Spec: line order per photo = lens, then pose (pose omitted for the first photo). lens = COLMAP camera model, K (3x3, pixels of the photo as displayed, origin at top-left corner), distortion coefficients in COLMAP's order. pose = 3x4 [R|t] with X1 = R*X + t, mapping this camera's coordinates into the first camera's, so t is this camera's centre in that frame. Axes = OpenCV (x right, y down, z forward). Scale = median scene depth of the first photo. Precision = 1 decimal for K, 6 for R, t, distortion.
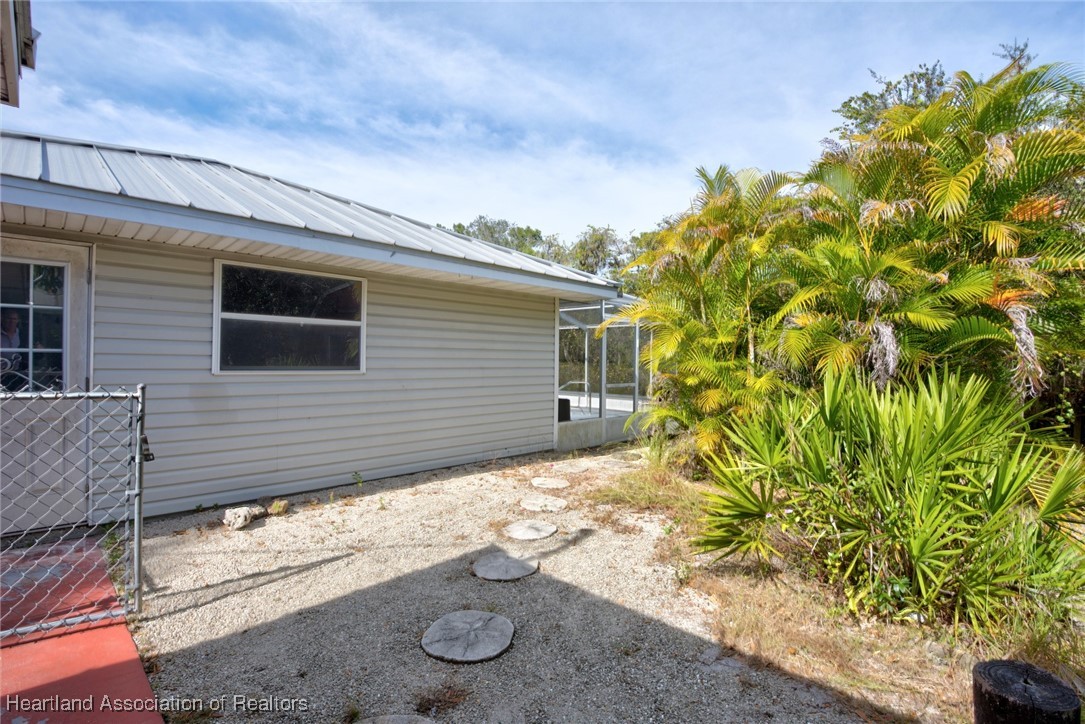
lens RADIAL K [[511.5, 0, 542.8], [0, 511.5, 358.1], [0, 0, 1]] dist [0.001434, -0.032857]
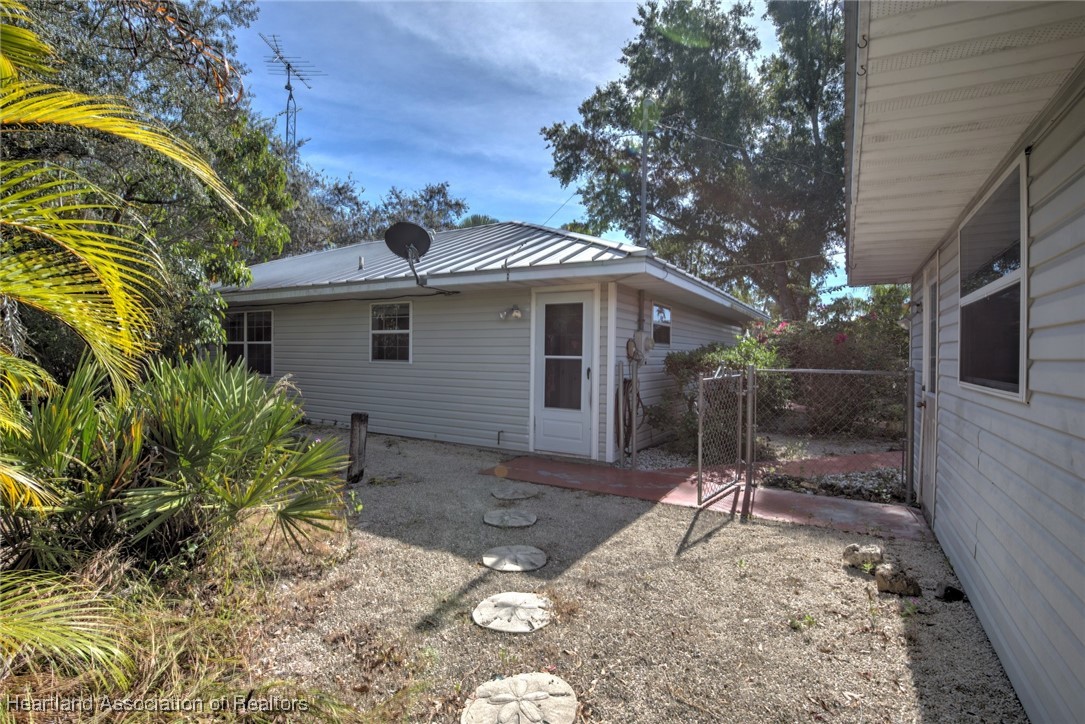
lens RADIAL K [[511.5, 0, 542.8], [0, 511.5, 358.1], [0, 0, 1]] dist [0.001434, -0.032857]
pose [[-0.972491, -0.021077, -0.231987, 0.112398], [-0.020799, 0.999777, -0.003646, 0.009745], [0.232012, 0.001279, -0.972712, 1.867223]]
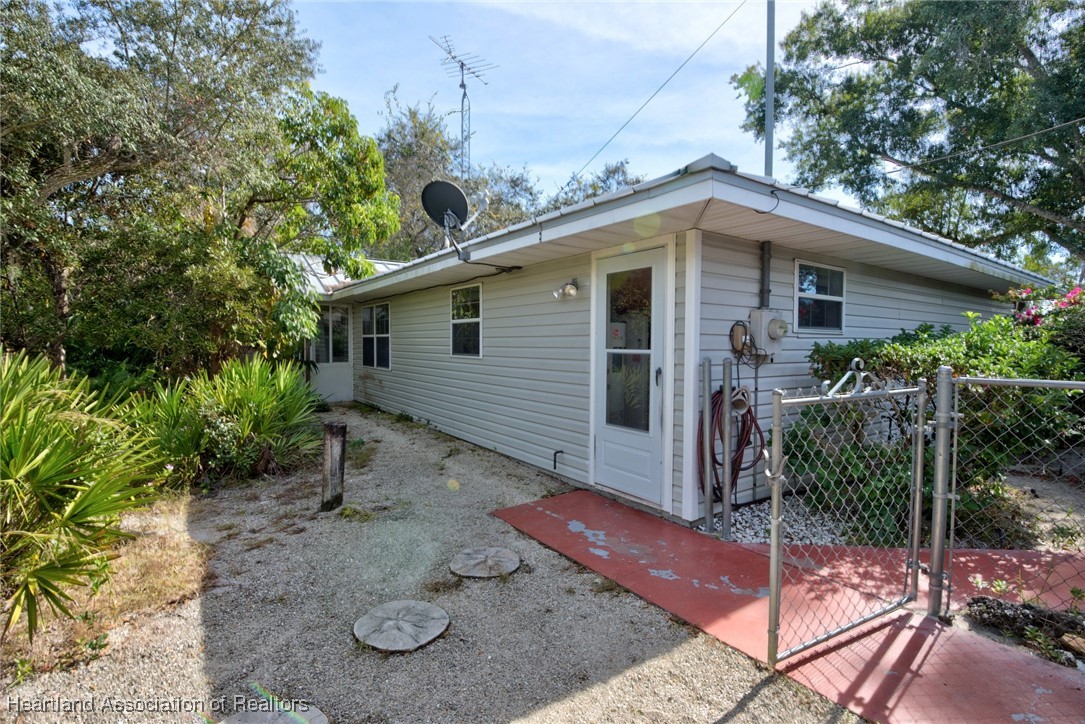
lens RADIAL K [[511.5, 0, 542.8], [0, 511.5, 358.1], [0, 0, 1]] dist [0.001434, -0.032857]
pose [[-0.981361, -0.021200, 0.191002, -0.404151], [-0.017184, 0.999596, 0.022661, -0.008961], [-0.191406, 0.018957, -0.981328, 1.359573]]
